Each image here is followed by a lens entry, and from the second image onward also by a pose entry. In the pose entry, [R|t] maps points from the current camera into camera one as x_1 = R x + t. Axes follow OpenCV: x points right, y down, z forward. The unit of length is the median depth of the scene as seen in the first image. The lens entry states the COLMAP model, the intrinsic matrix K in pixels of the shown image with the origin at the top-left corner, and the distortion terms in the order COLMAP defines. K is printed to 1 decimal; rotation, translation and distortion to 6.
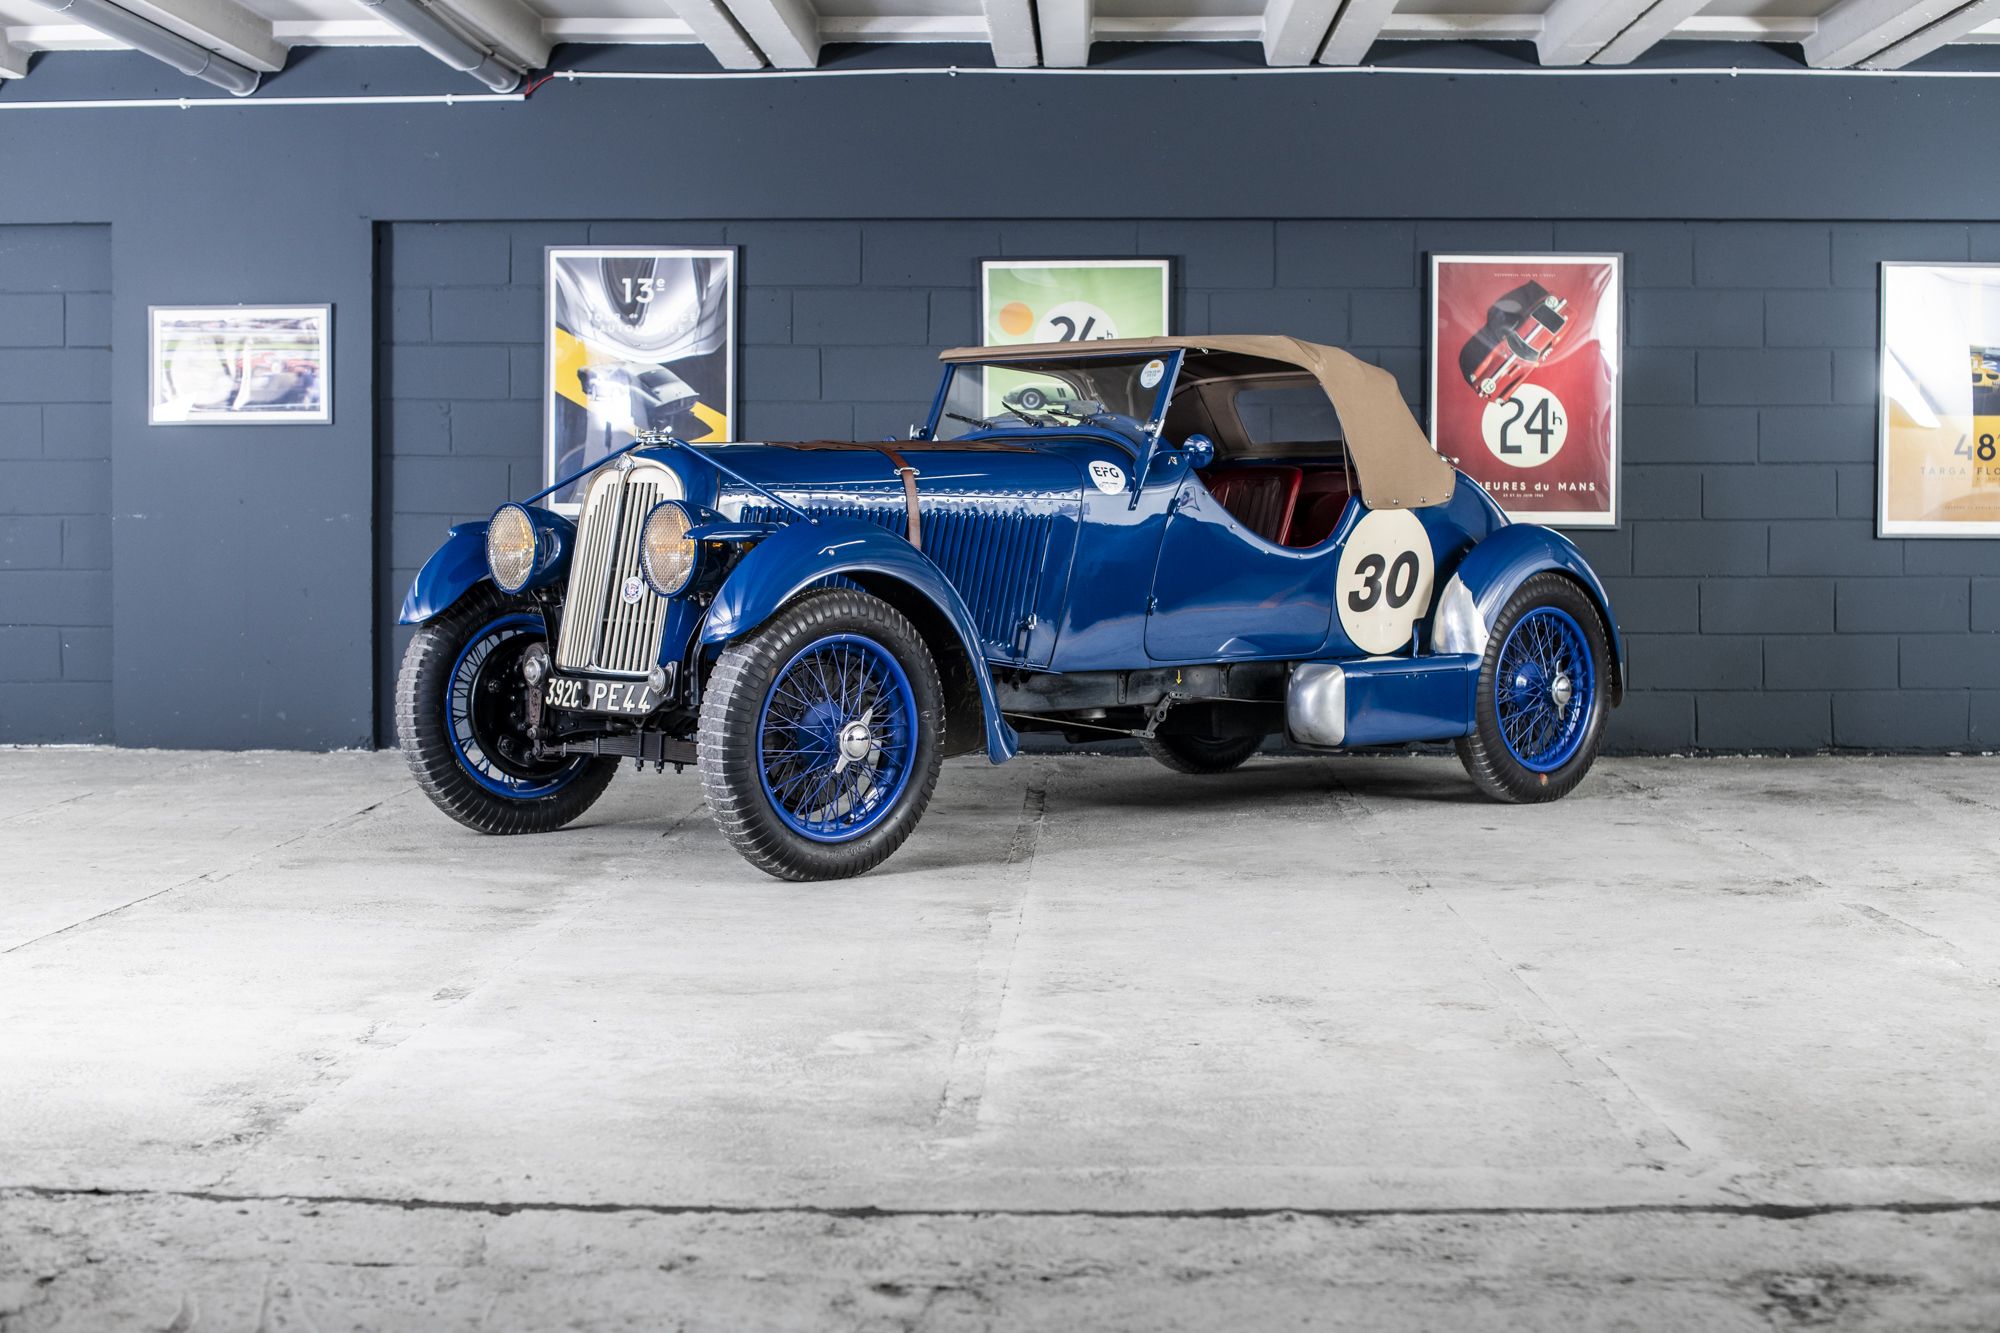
lens RADIAL K [[2918.2, 0, 1000.0], [0, 2918.2, 666.5], [0, 0, 1]] dist [-0.133760, 0.081215]
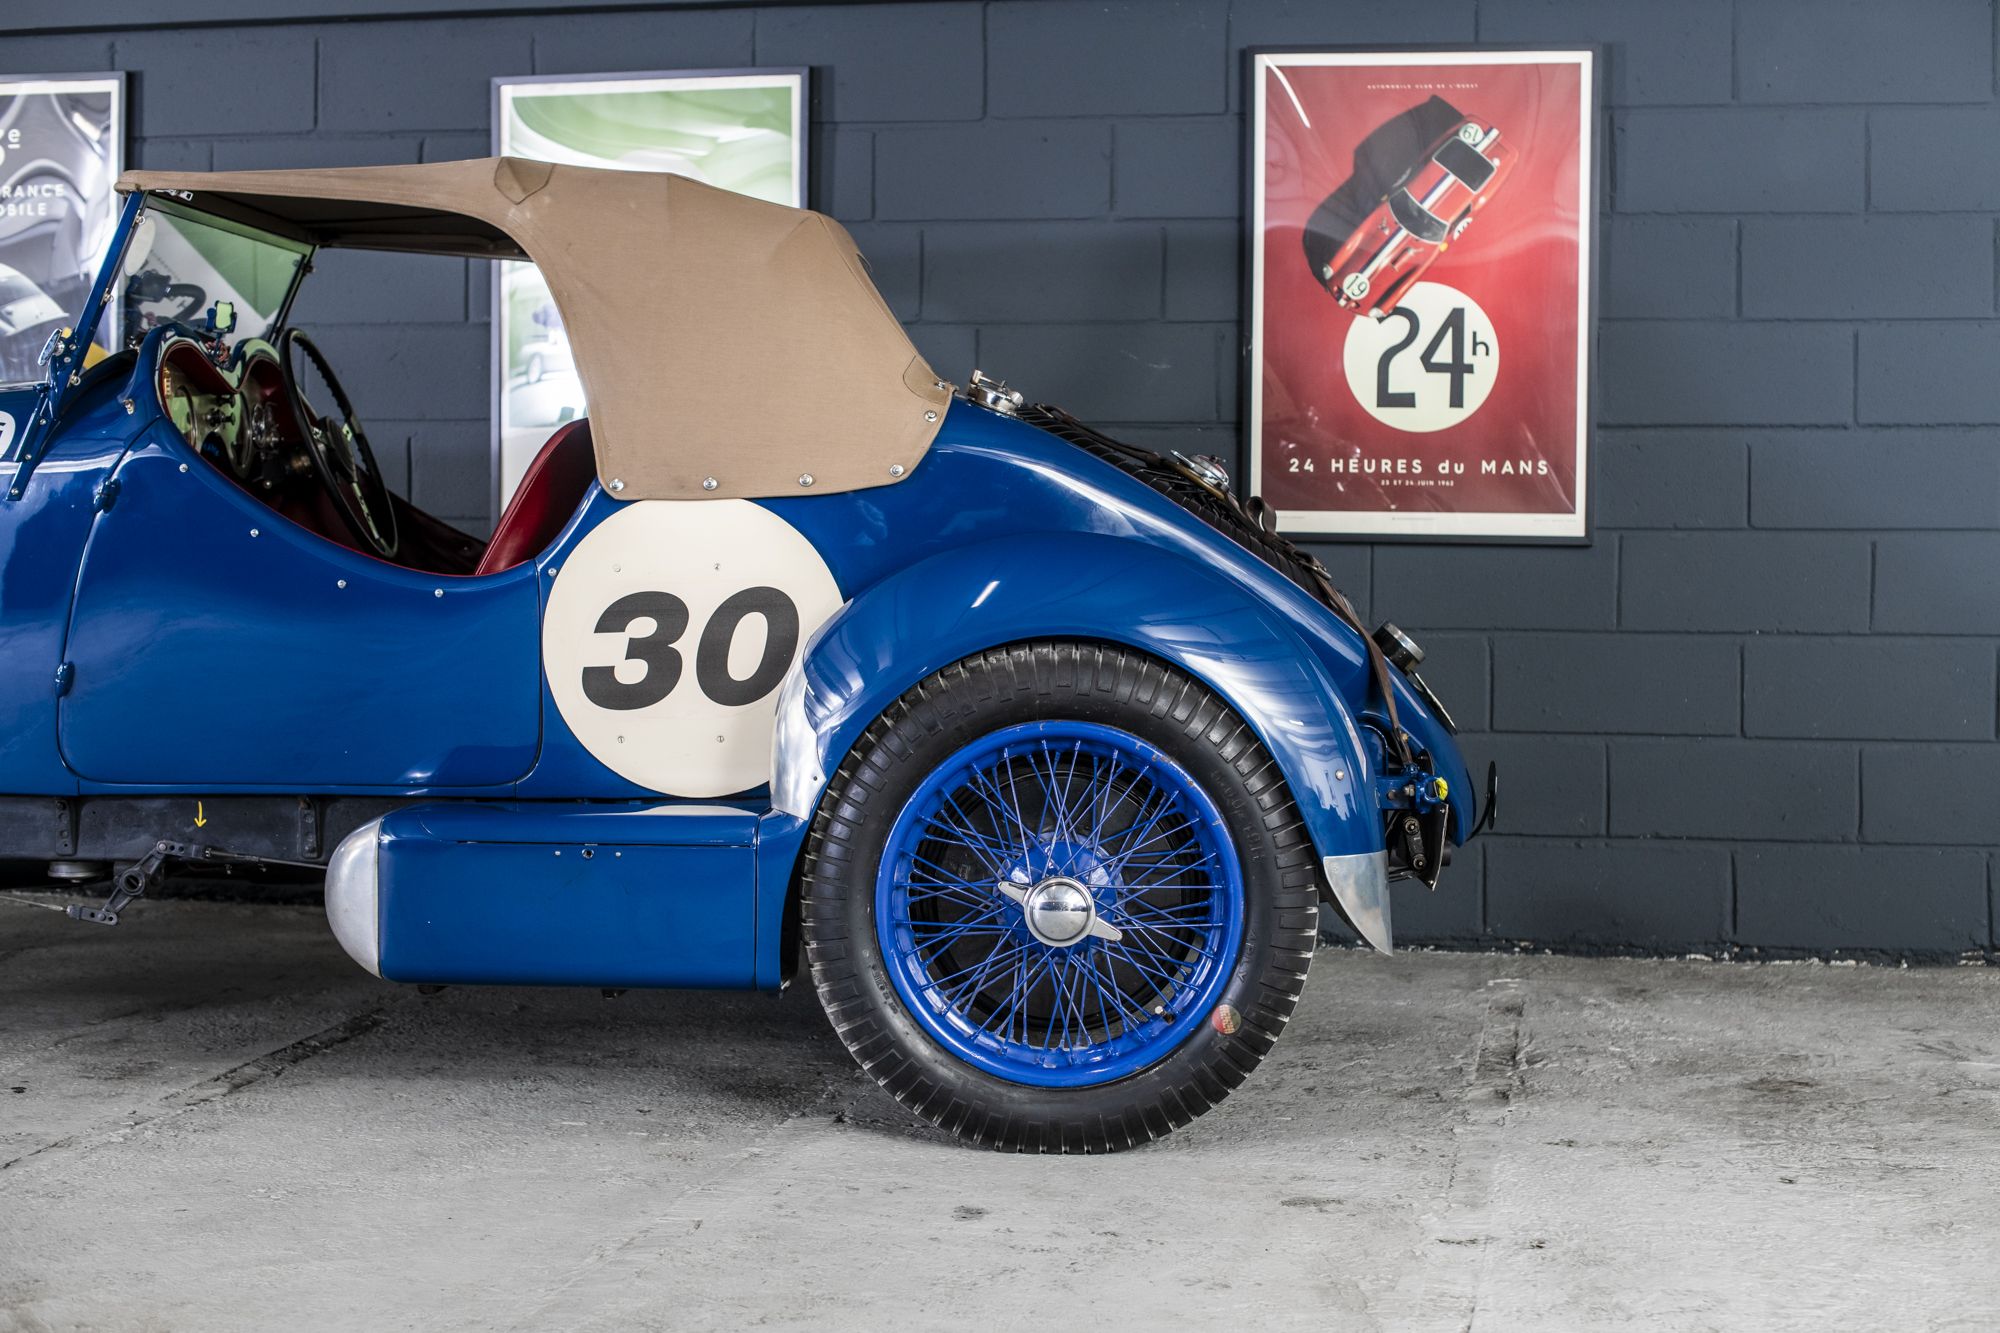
lens RADIAL K [[2918.2, 0, 1000.0], [0, 2918.2, 666.5], [0, 0, 1]] dist [-0.133760, 0.081215]
pose [[0.985645, 0.015198, -0.168145, 0.196186], [-0.015377, 0.999882, 0.000237, -0.022769], [0.168129, 0.002352, 0.985762, 0.439829]]
